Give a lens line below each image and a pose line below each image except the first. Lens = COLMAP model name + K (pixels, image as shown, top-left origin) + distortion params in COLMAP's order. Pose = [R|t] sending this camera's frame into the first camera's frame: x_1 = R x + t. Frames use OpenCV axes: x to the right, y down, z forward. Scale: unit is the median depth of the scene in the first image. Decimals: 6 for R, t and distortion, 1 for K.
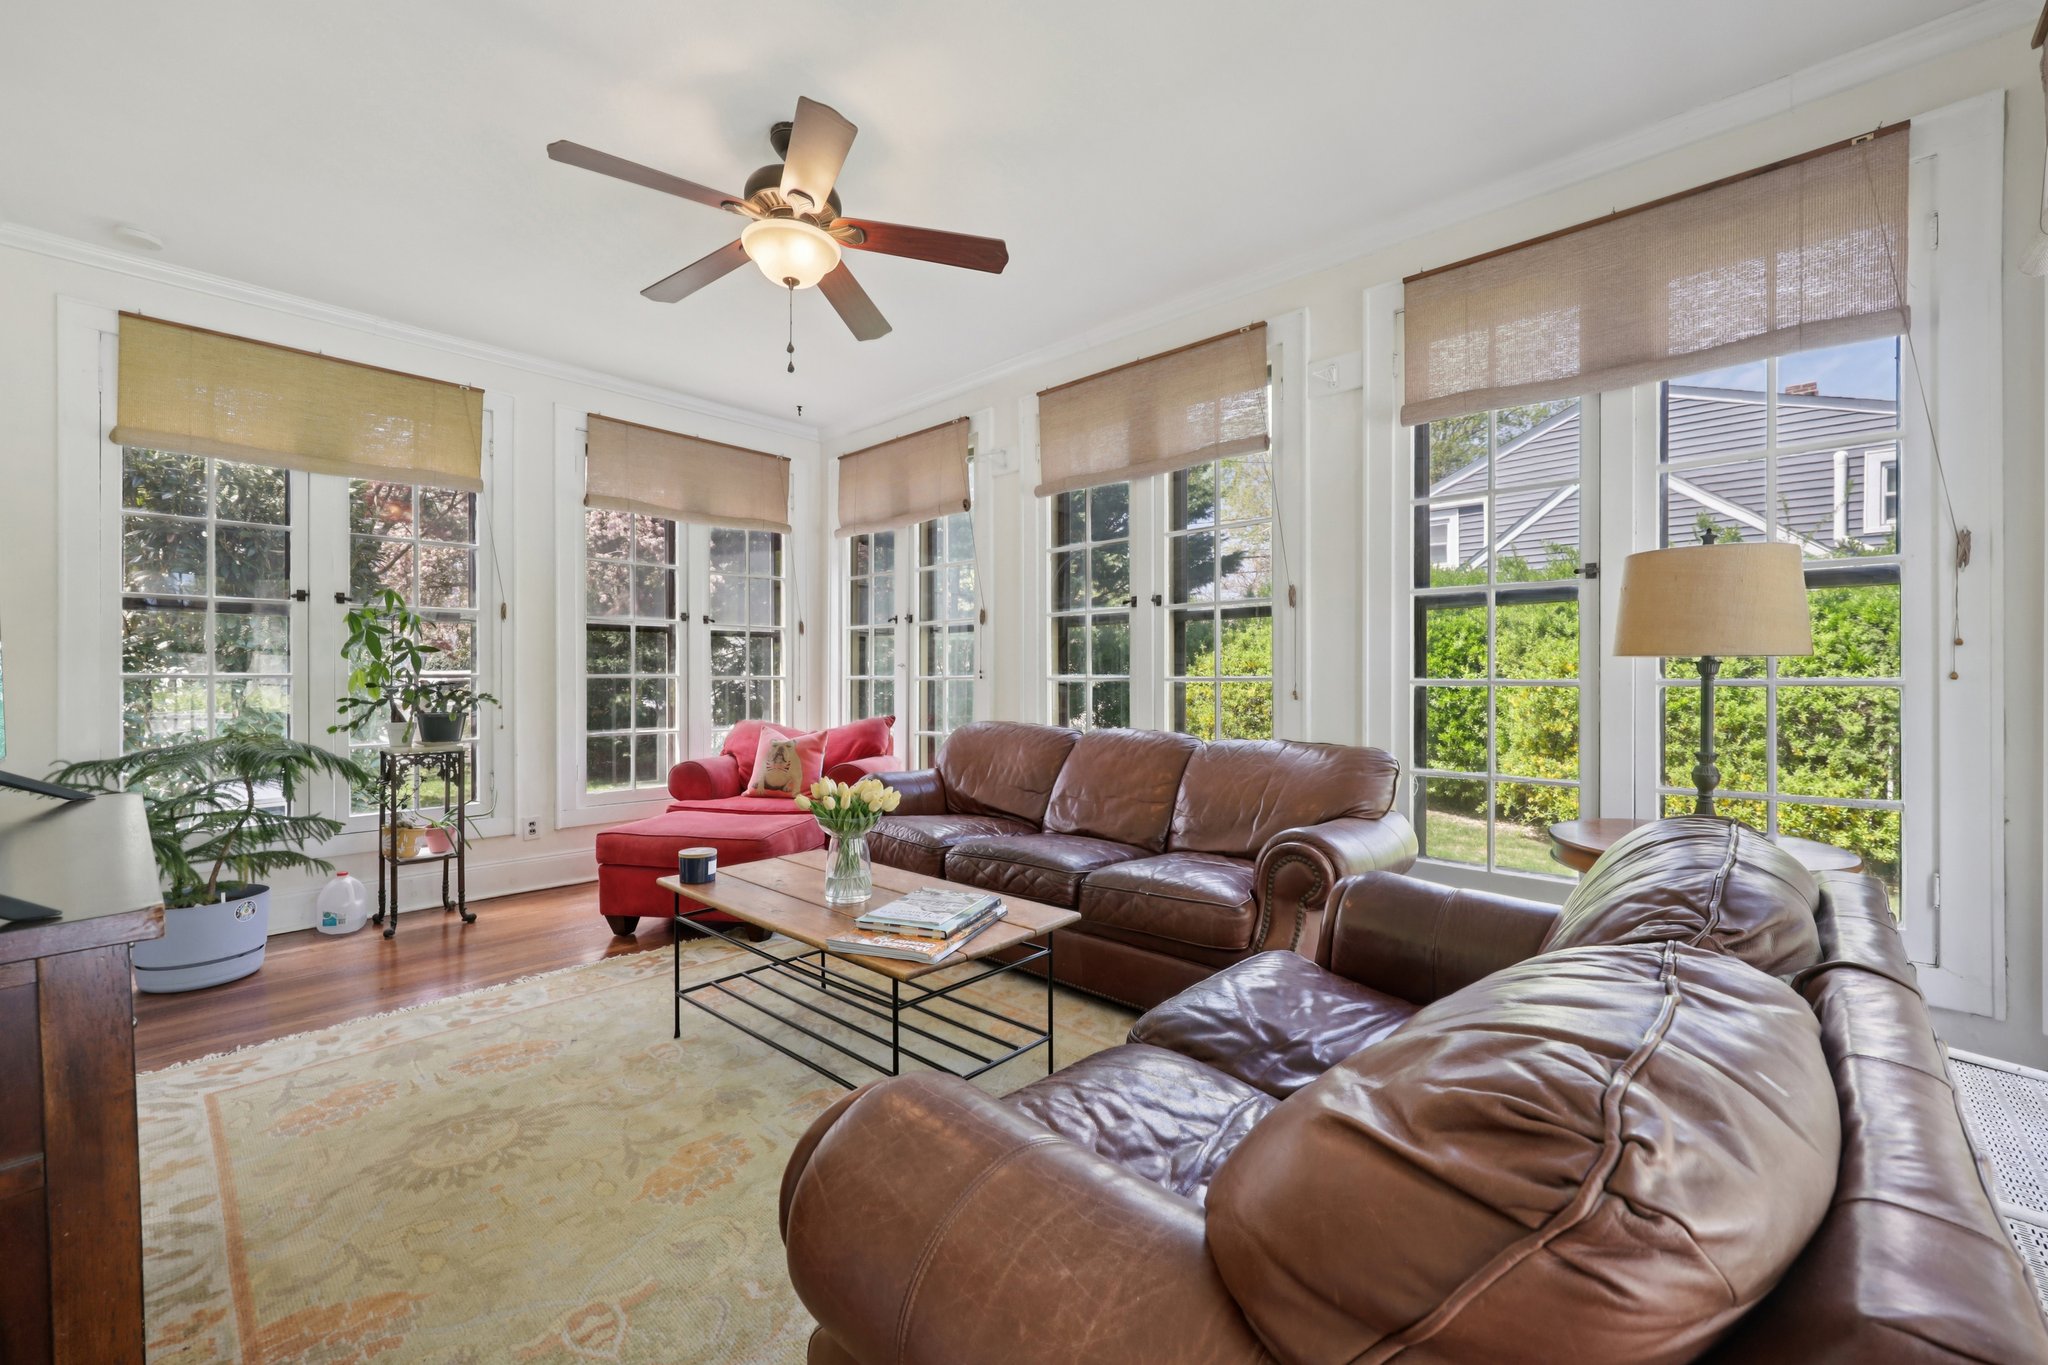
lens RADIAL K [[822.7, 0, 1030.3], [0, 822.7, 681.4], [0, 0, 1]] dist [-0.004518, -0.000220]
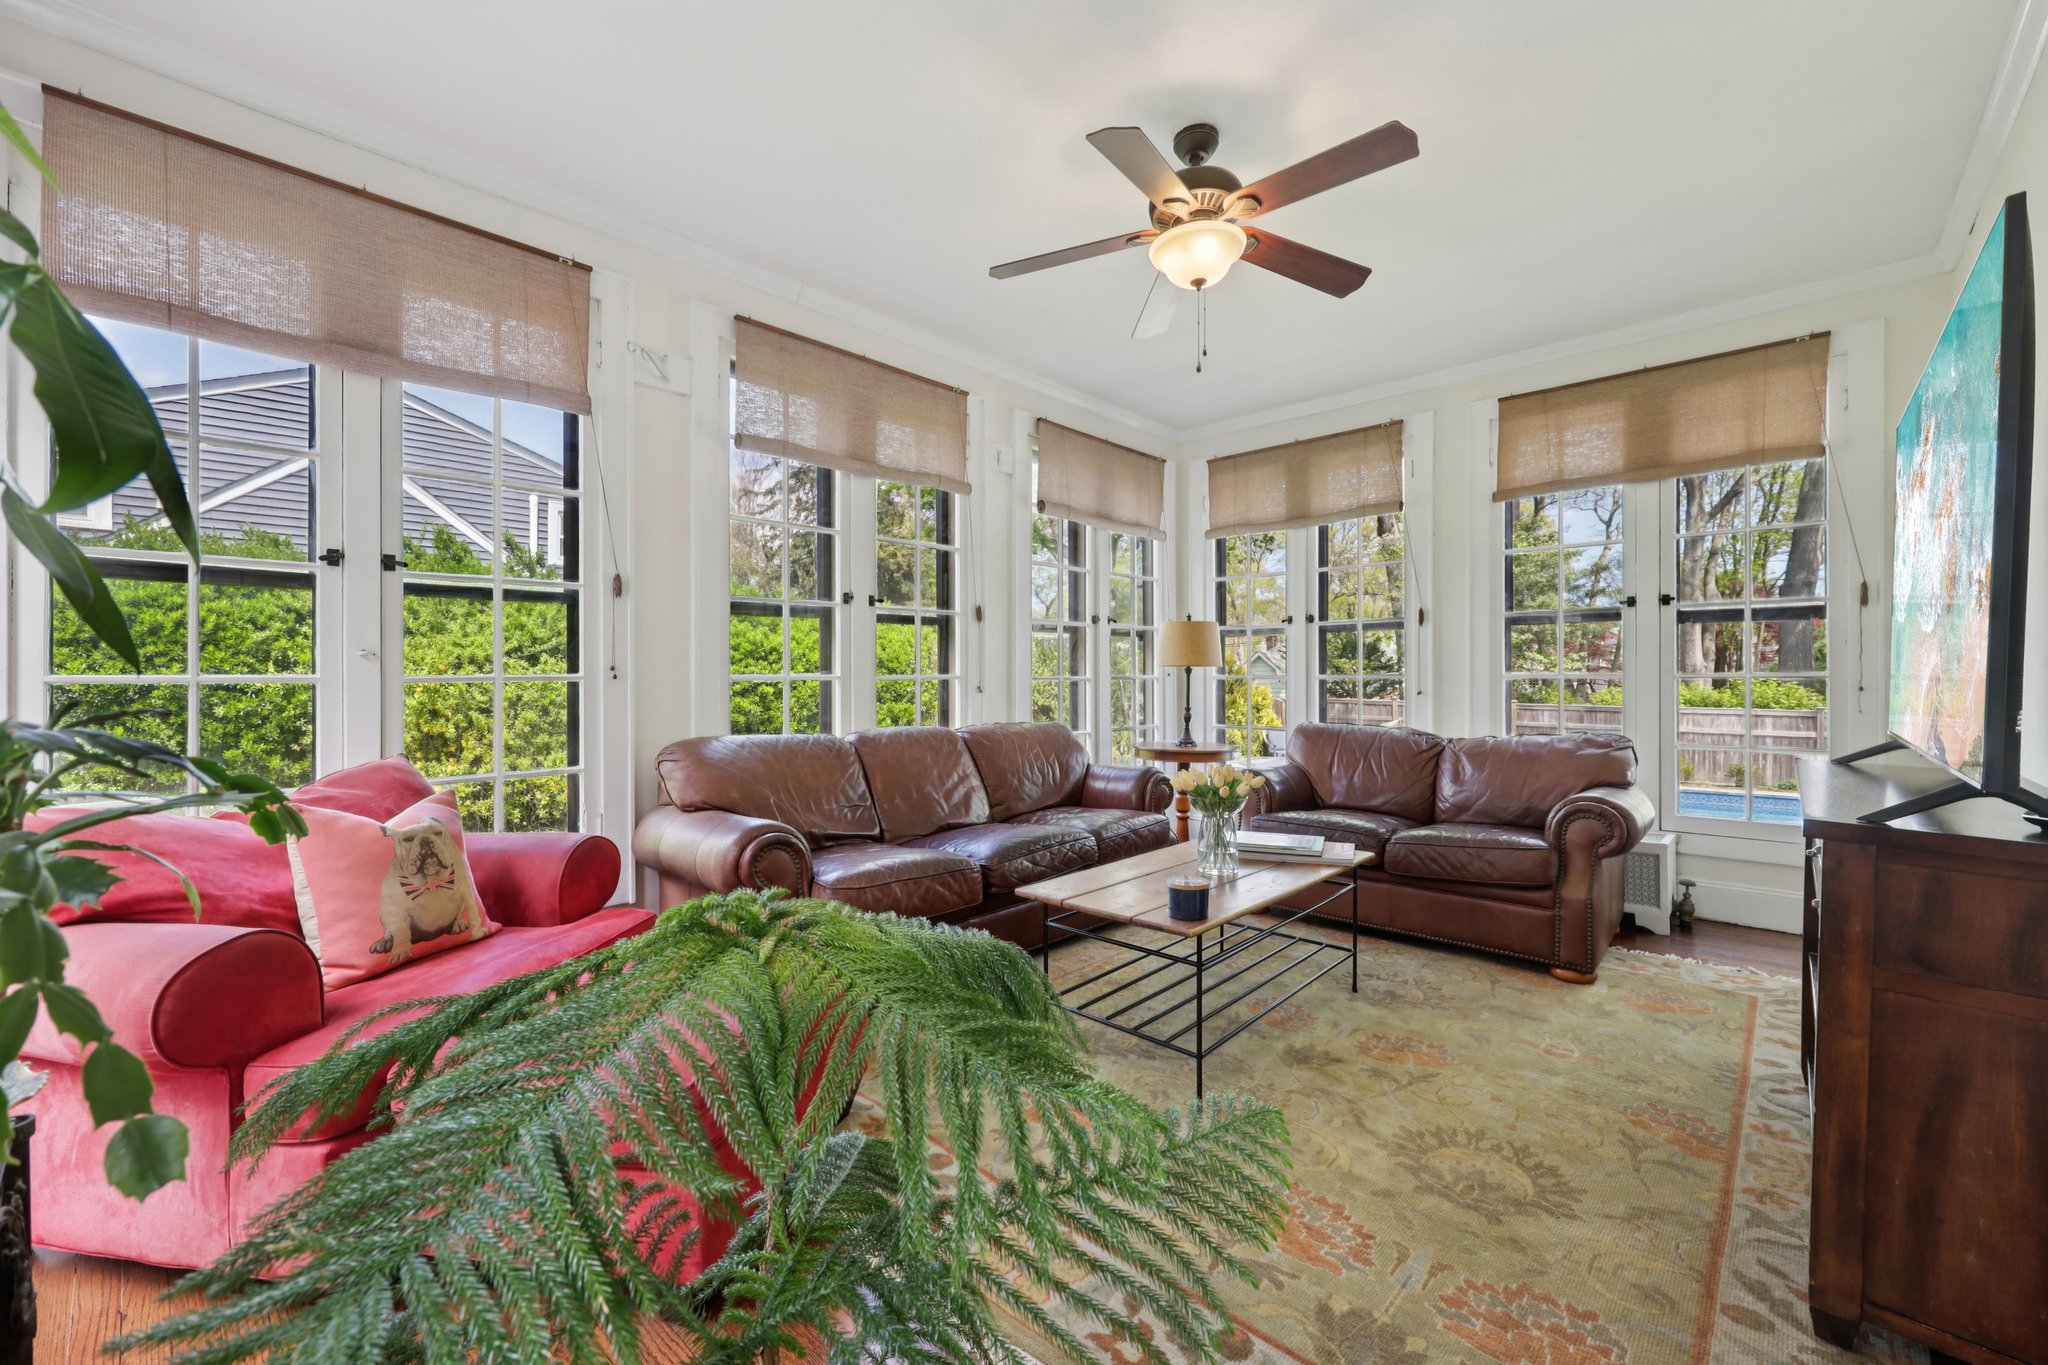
lens RADIAL K [[829.5, 0, 1028.4], [0, 829.5, 674.6], [0, 0, 1]] dist [-0.004102, -0.000047]
pose [[0.001604, 0.002568, 0.999995, -0.279983], [0.005424, 0.999982, -0.002577, -0.001160], [-0.999984, 0.005428, 0.001590, 0.258882]]
